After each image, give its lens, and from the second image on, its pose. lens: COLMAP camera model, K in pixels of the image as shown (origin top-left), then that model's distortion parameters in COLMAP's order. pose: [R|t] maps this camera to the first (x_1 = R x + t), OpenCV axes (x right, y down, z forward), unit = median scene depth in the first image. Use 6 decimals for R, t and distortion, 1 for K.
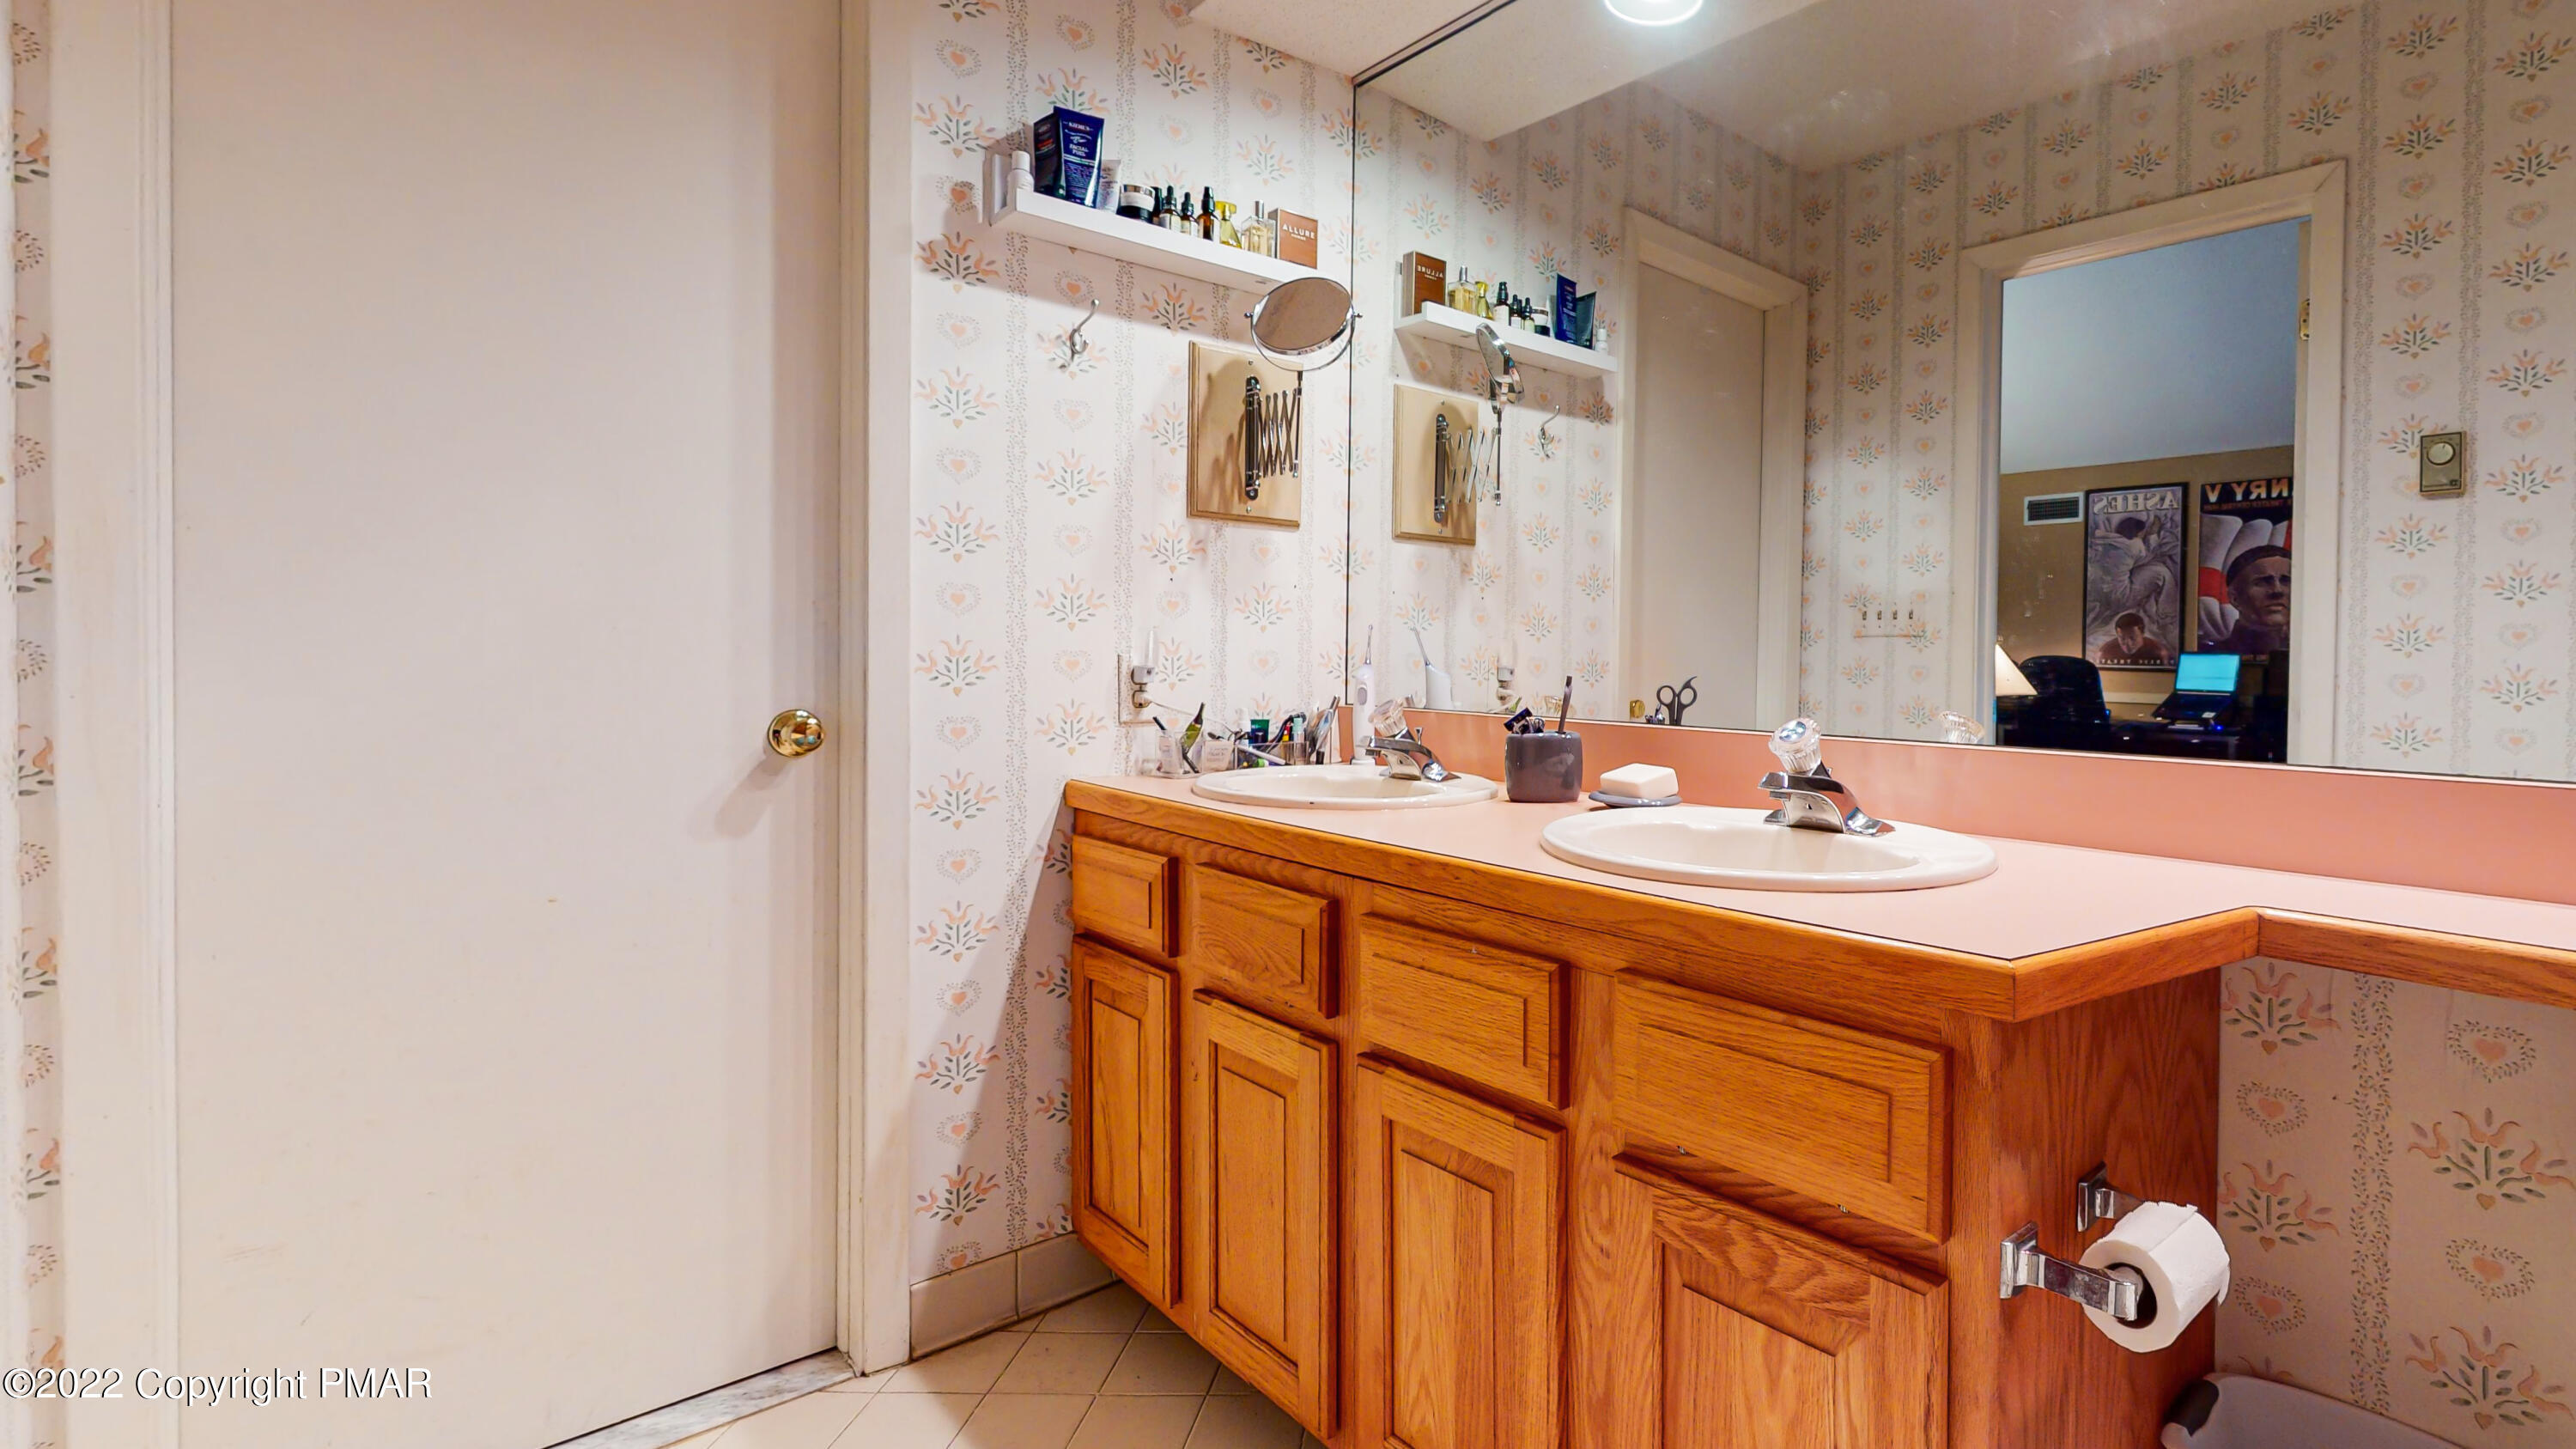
lens RADIAL K [[1064.8, 0, 1275.7], [0, 1064.8, 631.4], [0, 0, 1]] dist [-0.001001, -0.000468]
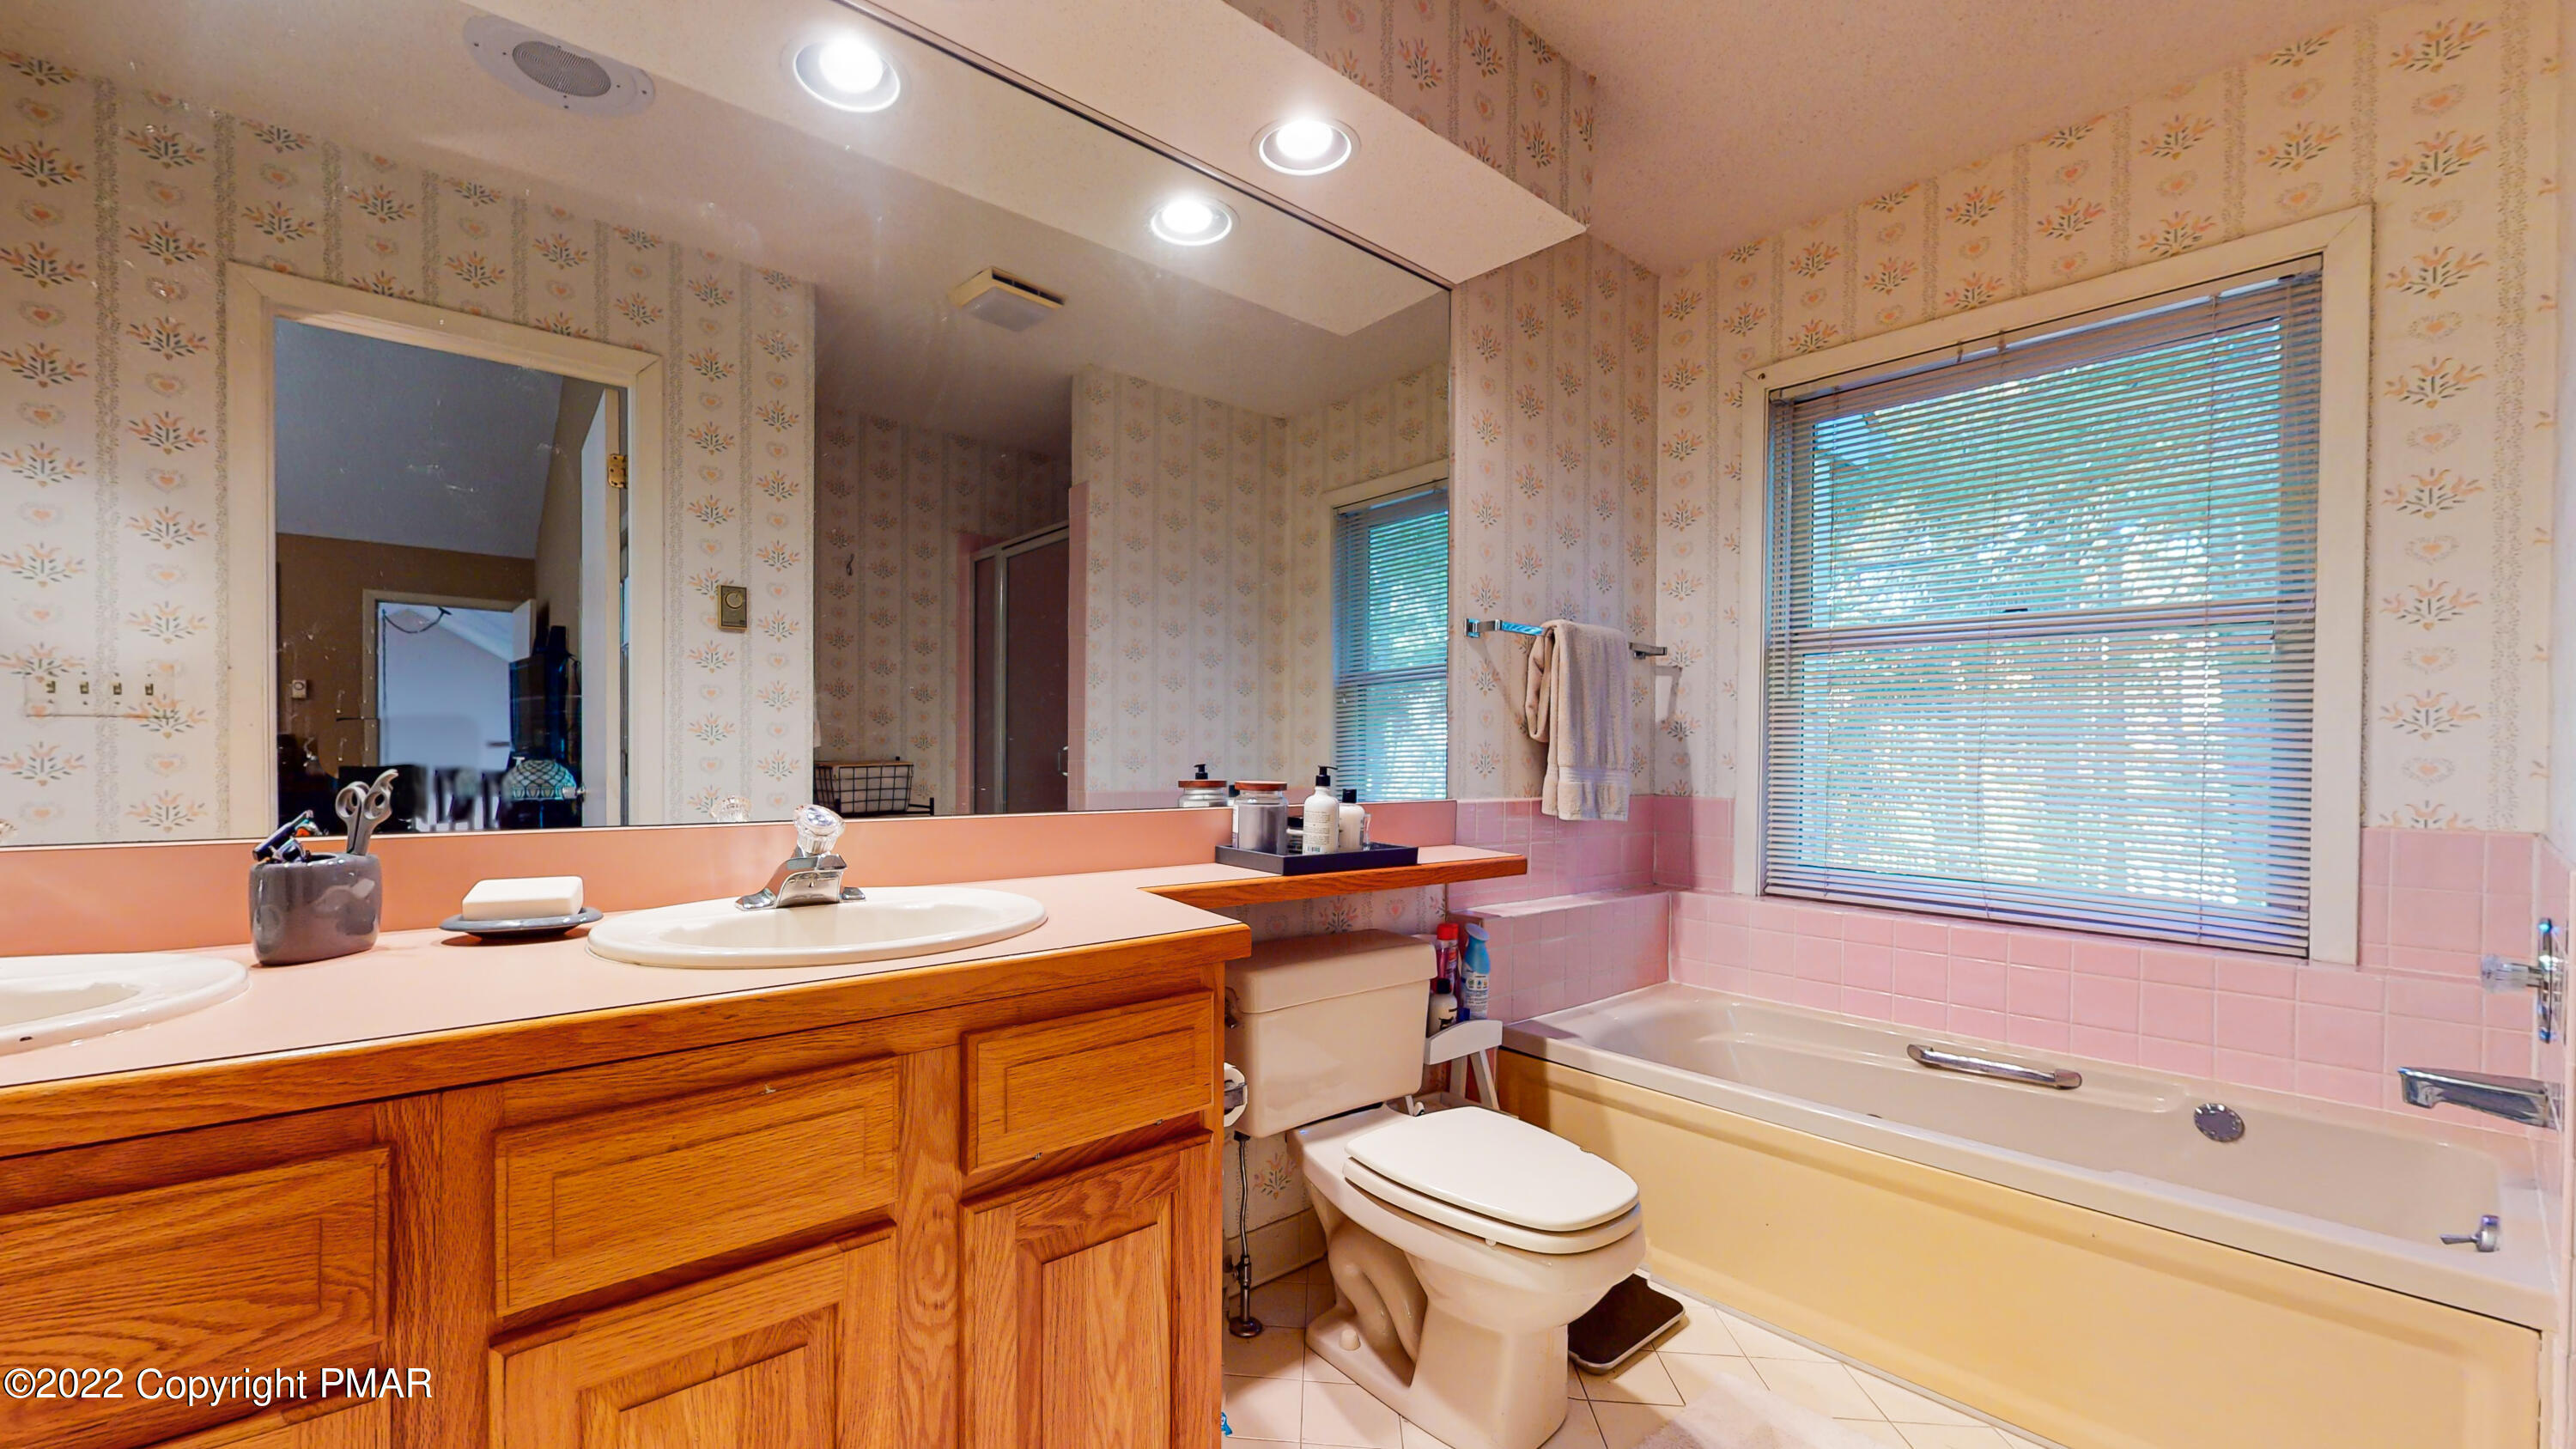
lens RADIAL K [[1037.4, 0, 1288.0], [0, 1037.4, 724.5], [0, 0, 1]] dist [0.001651, 0.000104]
pose [[0.023100, 0.017926, 0.999572, -0.268002], [-0.025955, 0.999513, -0.017325, 0.002359], [-0.999396, -0.025543, 0.023554, 0.231716]]
